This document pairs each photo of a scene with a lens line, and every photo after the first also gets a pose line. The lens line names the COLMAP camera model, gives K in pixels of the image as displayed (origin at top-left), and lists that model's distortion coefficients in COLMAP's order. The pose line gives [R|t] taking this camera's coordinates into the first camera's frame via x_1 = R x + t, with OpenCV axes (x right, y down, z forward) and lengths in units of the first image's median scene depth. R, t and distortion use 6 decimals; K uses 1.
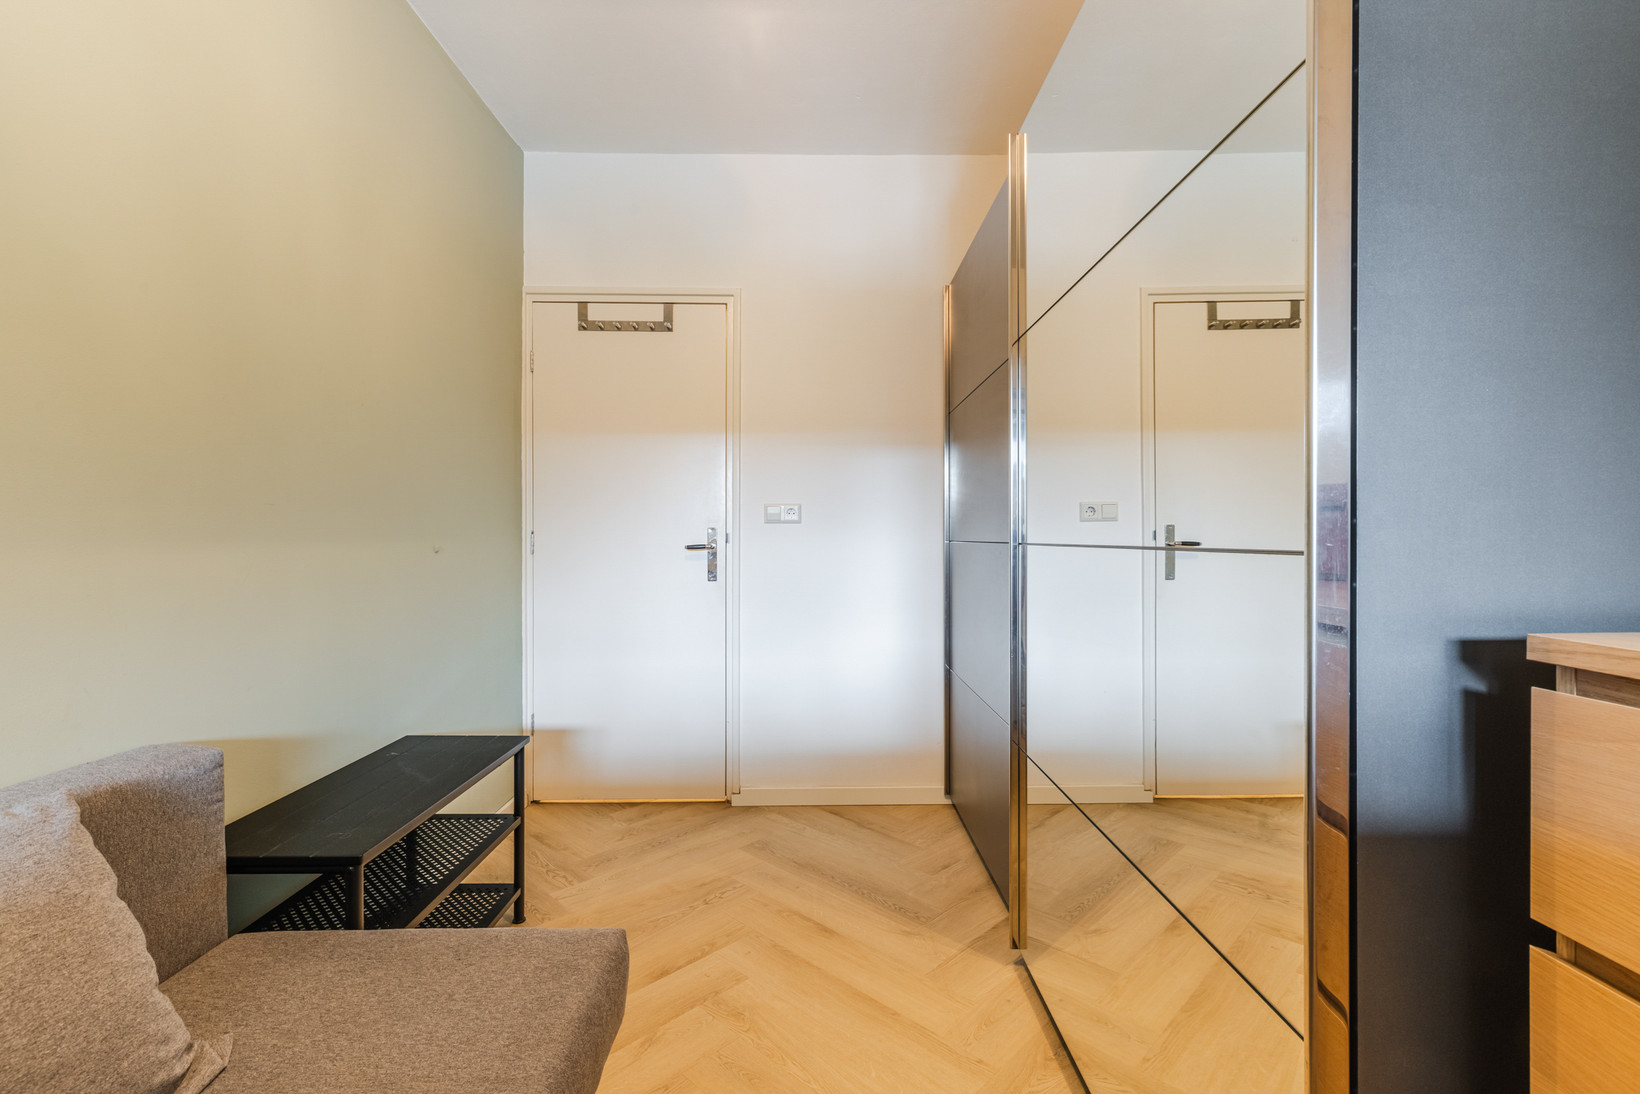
lens RADIAL K [[745.4, 0, 822.4], [0, 745.4, 527.8], [0, 0, 1]] dist [0.012015, -0.000606]
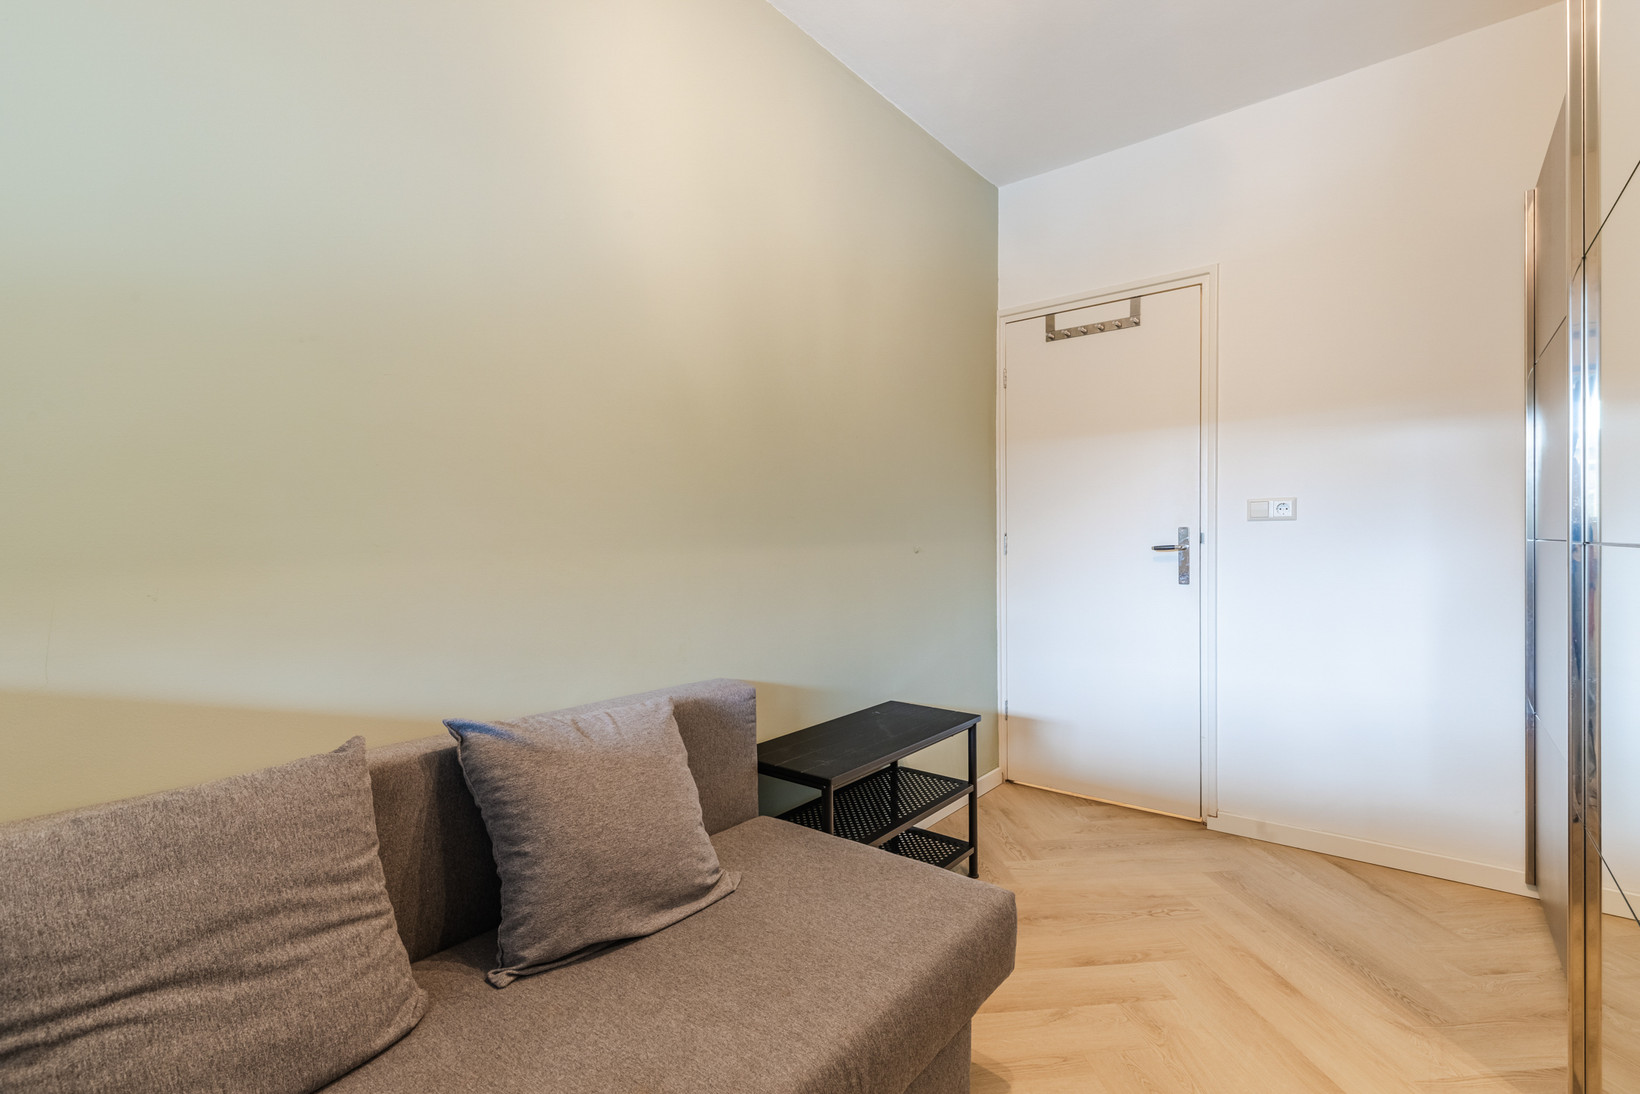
lens RADIAL K [[745.4, 0, 822.4], [0, 745.4, 527.8], [0, 0, 1]] dist [0.012015, -0.000606]
pose [[0.772609, -0.018256, -0.634620, 0.134561], [0.017132, 0.999822, -0.007904, 0.000211], [0.634651, -0.004765, 0.772784, -0.019239]]
